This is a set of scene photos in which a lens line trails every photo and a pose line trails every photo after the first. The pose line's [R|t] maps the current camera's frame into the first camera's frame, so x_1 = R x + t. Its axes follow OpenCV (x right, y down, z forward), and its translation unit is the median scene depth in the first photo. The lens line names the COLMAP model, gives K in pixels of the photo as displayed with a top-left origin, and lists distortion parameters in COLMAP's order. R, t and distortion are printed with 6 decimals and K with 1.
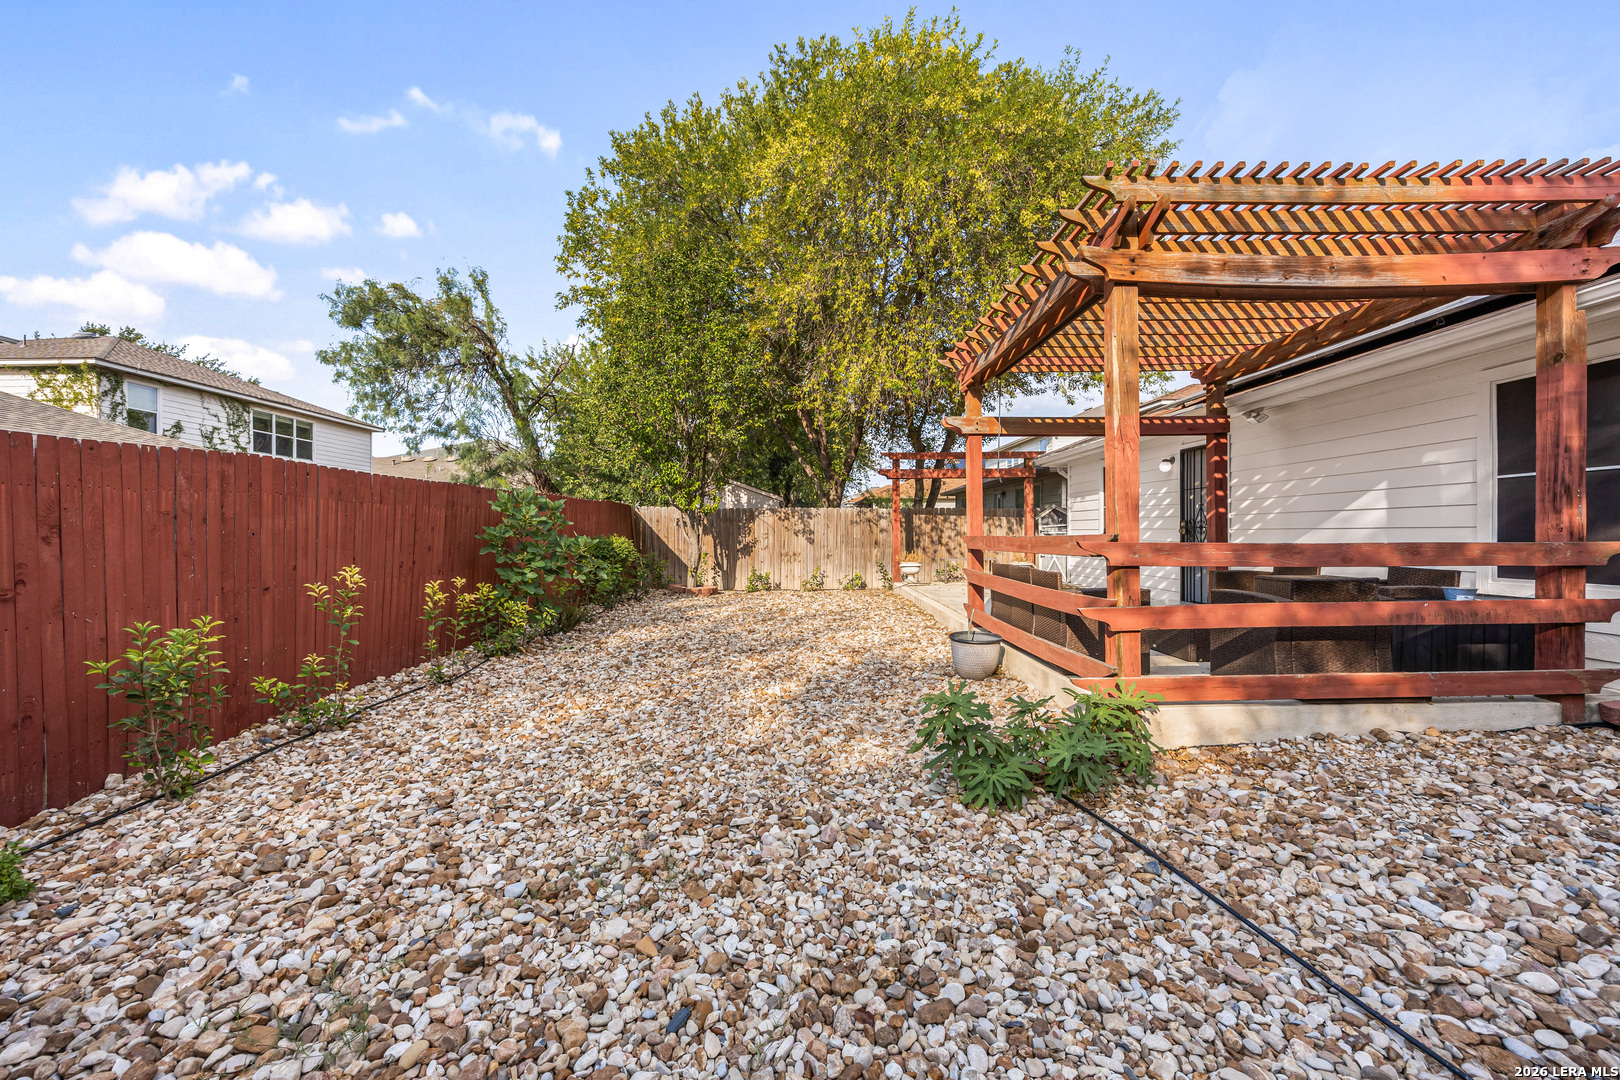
lens RADIAL K [[624.0, 0, 808.2], [0, 624.0, 524.7], [0, 0, 1]] dist [-0.000780, -0.000045]
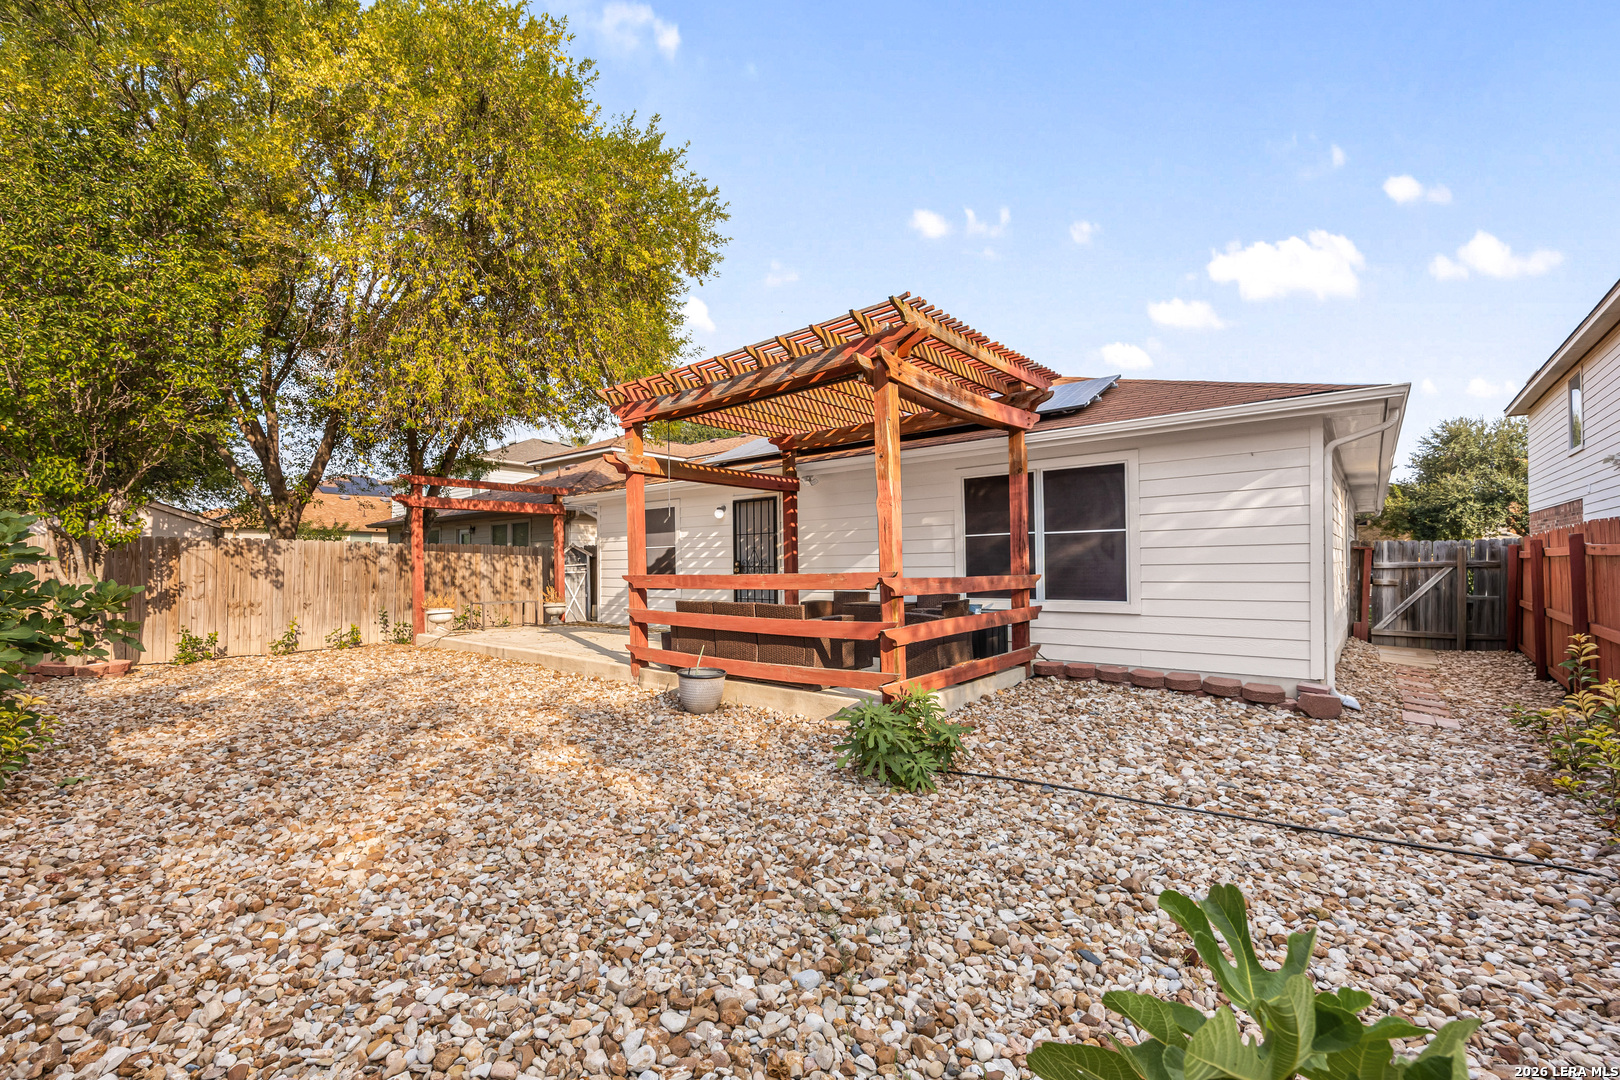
lens RADIAL K [[651.1, 0, 806.7], [0, 651.1, 557.8], [0, 0, 1]] dist [0.000798, 0.000029]
pose [[0.688176, 0.010072, 0.725474, -0.266043], [-0.004036, 0.999941, -0.010053, -0.000216], [-0.725533, 0.003990, 0.688176, 0.085171]]
